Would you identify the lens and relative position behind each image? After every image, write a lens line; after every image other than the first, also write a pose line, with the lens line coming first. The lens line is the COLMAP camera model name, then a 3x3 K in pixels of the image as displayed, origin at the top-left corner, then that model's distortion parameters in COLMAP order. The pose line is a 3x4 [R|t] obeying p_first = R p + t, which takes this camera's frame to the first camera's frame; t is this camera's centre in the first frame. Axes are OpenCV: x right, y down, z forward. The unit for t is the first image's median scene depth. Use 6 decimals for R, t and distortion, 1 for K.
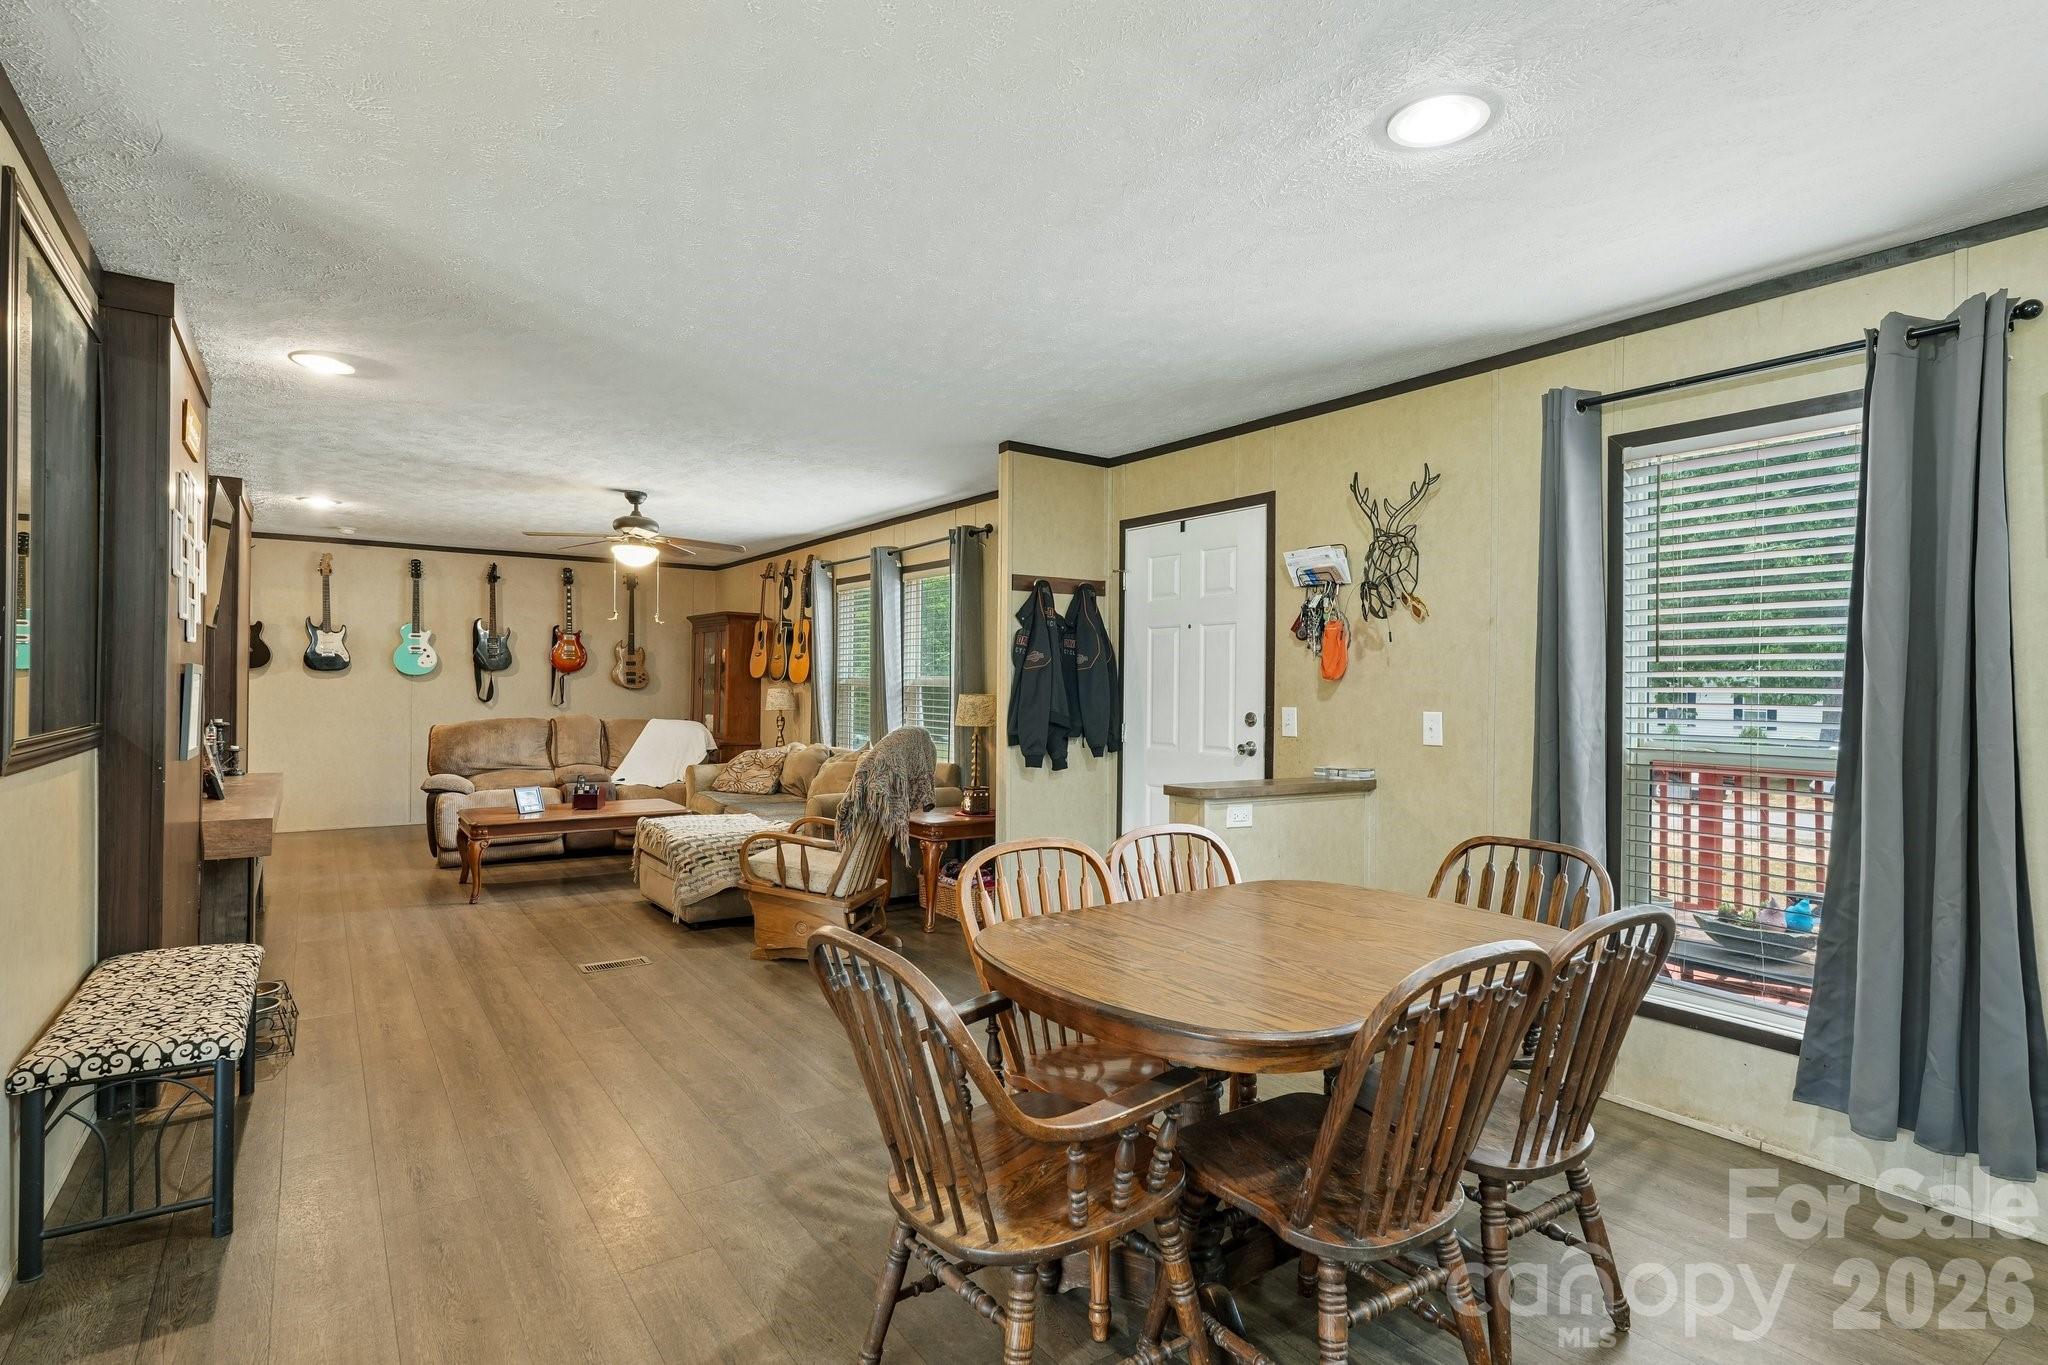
lens RADIAL K [[1034.4, 0, 1032.1], [0, 1034.4, 683.4], [0, 0, 1]] dist [0.005939, 0.000201]
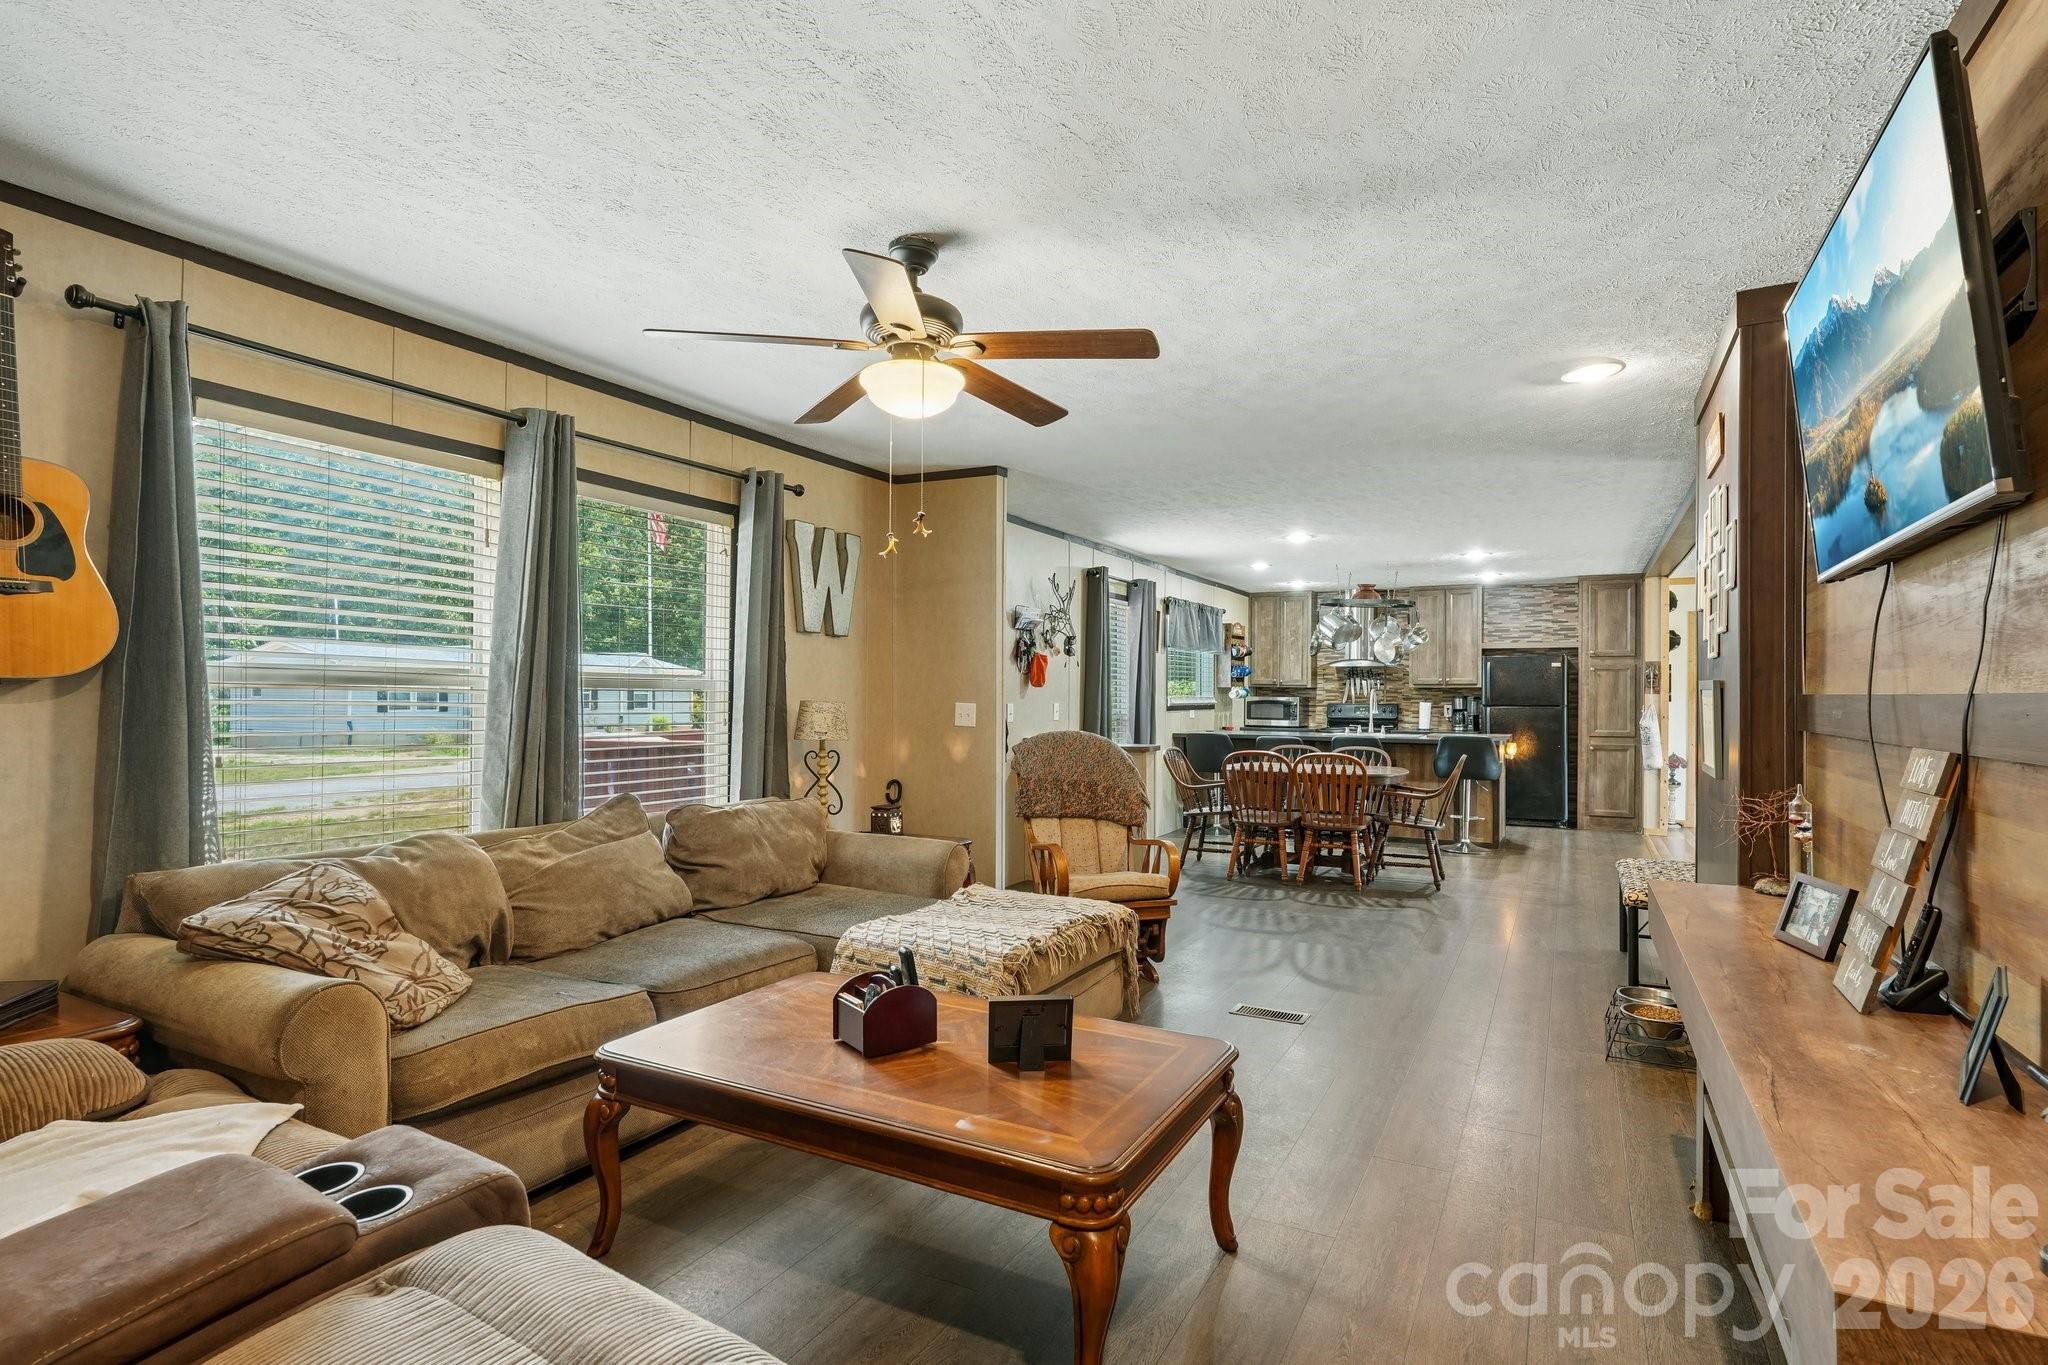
lens RADIAL K [[1034.6, 0, 1046.5], [0, 1034.6, 704.7], [0, 0, 1]] dist [-0.003535, 0.000919]
pose [[-0.468797, -0.022186, 0.883027, -0.703130], [-0.013726, 0.999747, 0.017832, -0.002066], [-0.883199, -0.003761, -0.468983, 1.013549]]
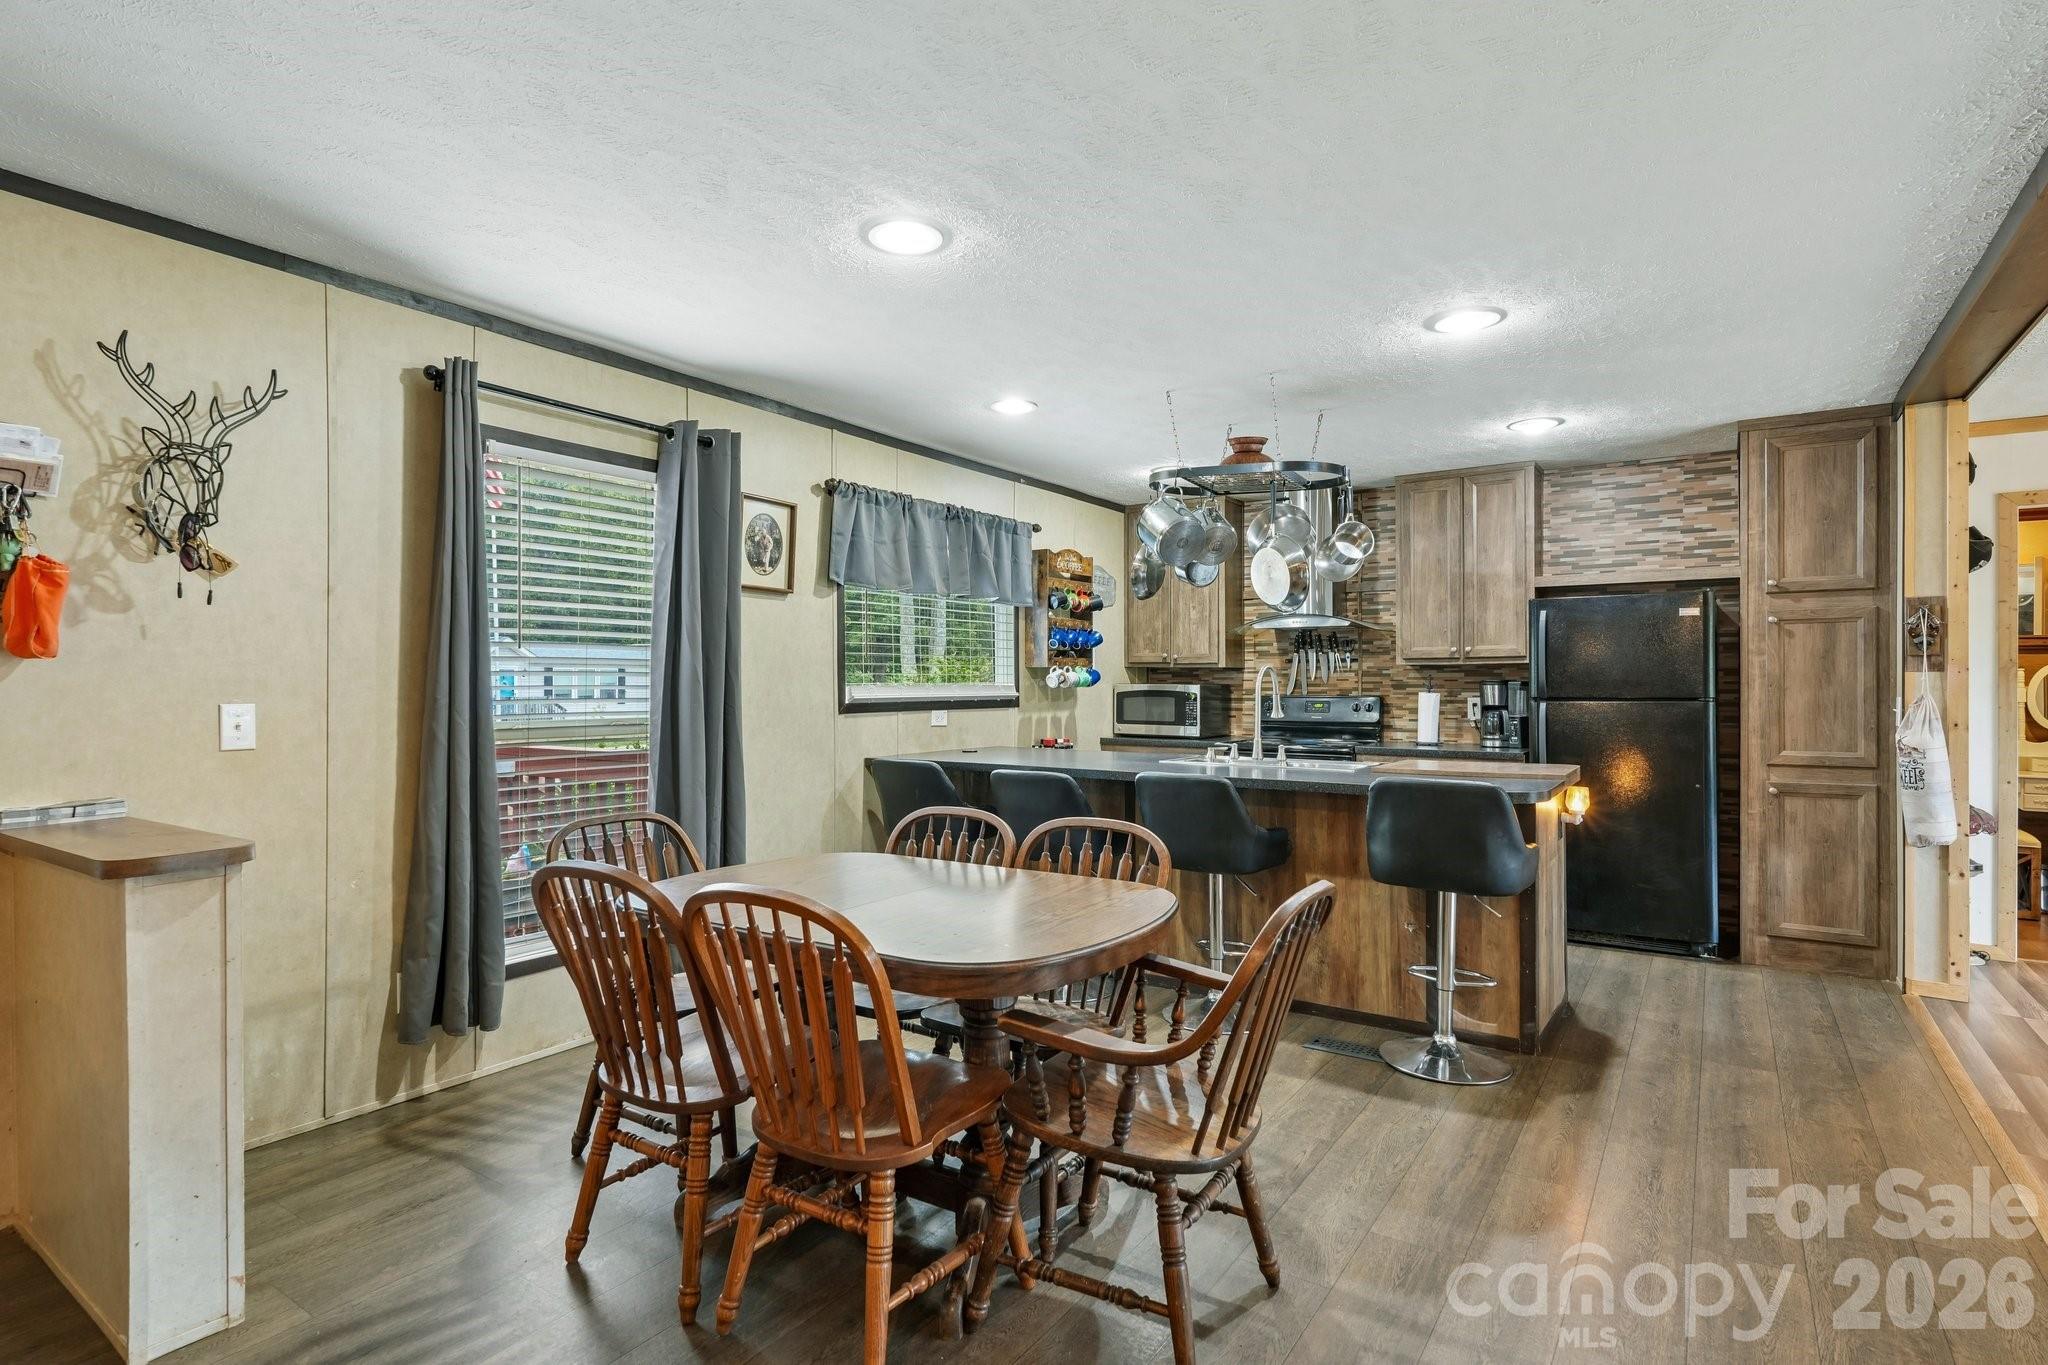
lens RADIAL K [[1017.9, 0, 1044.6], [0, 1017.9, 687.7], [0, 0, 1]] dist [0.003262, 0.000603]
pose [[-0.361310, -0.013979, 0.932341, -0.252345], [-0.005849, 0.999902, 0.012725, 0.001627], [-0.932427, -0.000856, -0.361356, 0.372397]]
